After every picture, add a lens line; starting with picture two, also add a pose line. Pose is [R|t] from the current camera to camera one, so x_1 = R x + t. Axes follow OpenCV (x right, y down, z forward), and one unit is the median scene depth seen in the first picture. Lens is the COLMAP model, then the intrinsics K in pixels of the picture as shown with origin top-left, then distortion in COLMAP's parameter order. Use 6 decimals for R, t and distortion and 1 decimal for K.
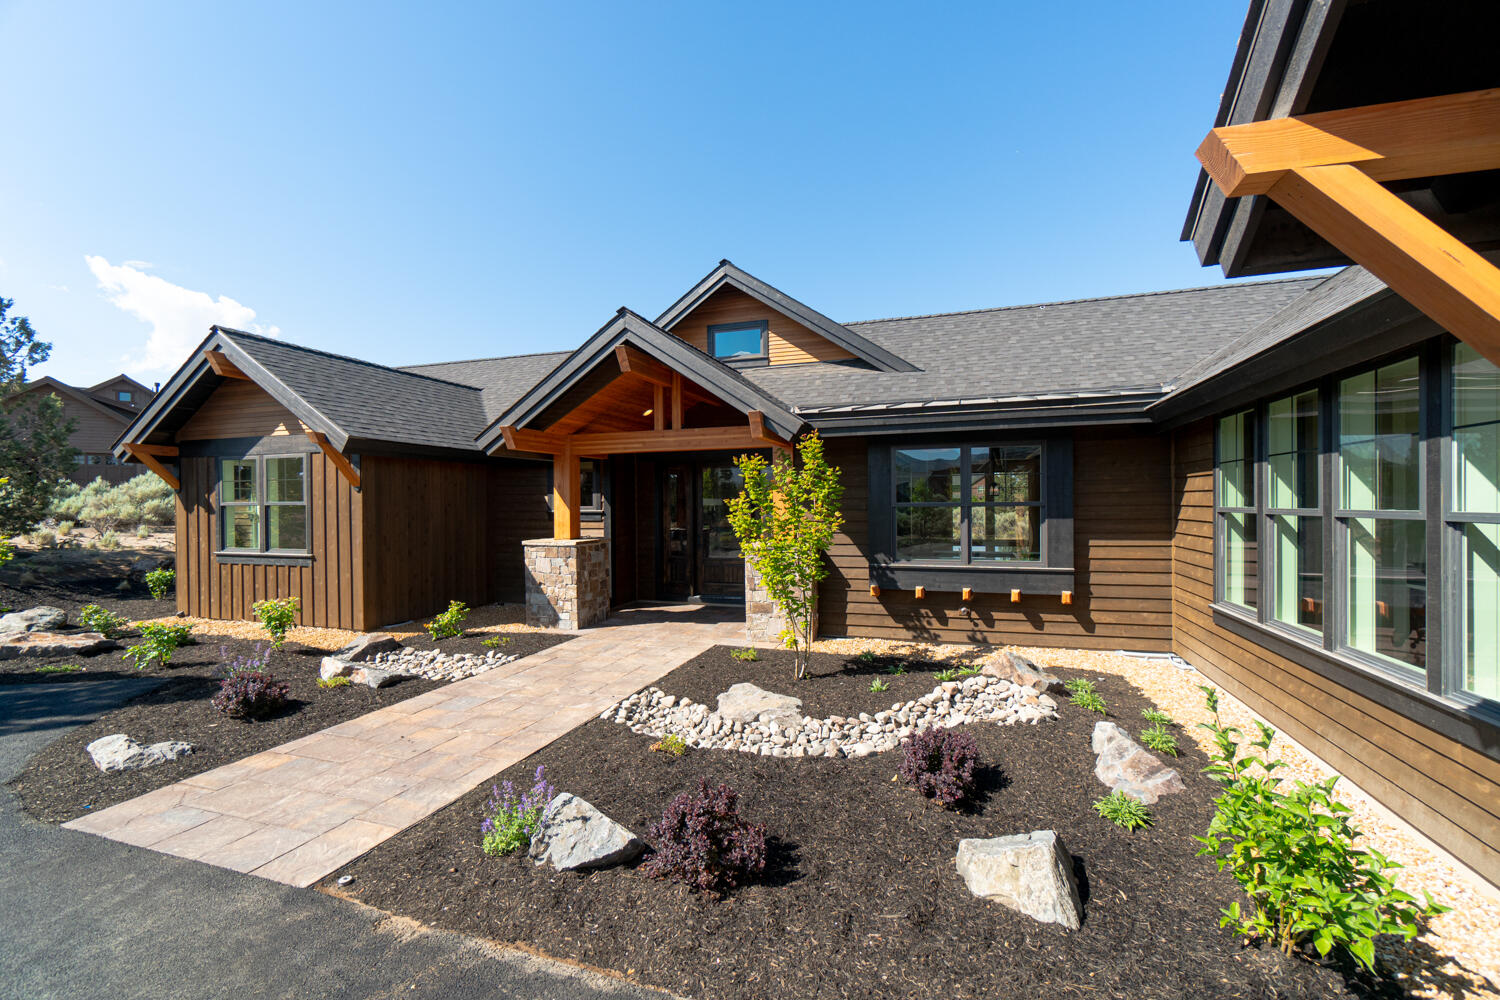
lens RADIAL K [[651.7, 0, 748.3], [0, 651.7, 510.0], [0, 0, 1]] dist [-0.000652, 0.000262]
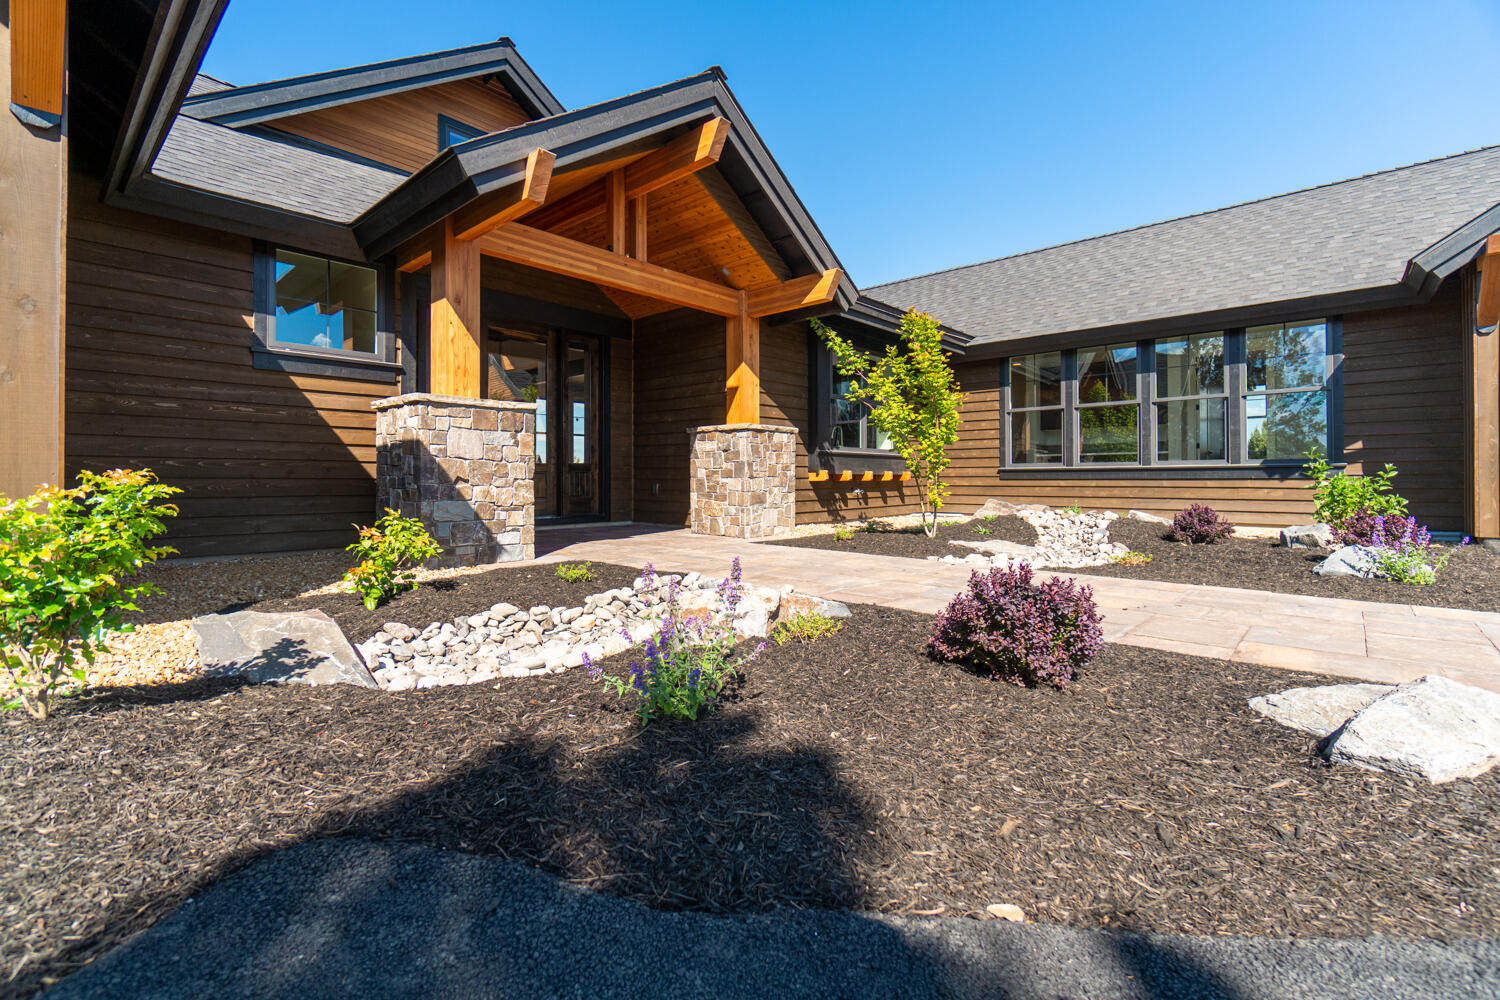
lens RADIAL K [[660.0, 0, 754.1], [0, 660.0, 477.9], [0, 0, 1]] dist [-0.000530, -0.000052]
pose [[0.388877, 0.009532, 0.921240, -0.714346], [0.007255, 0.999884, -0.013408, 0.121982], [-0.921261, 0.011898, 0.388763, 0.598746]]
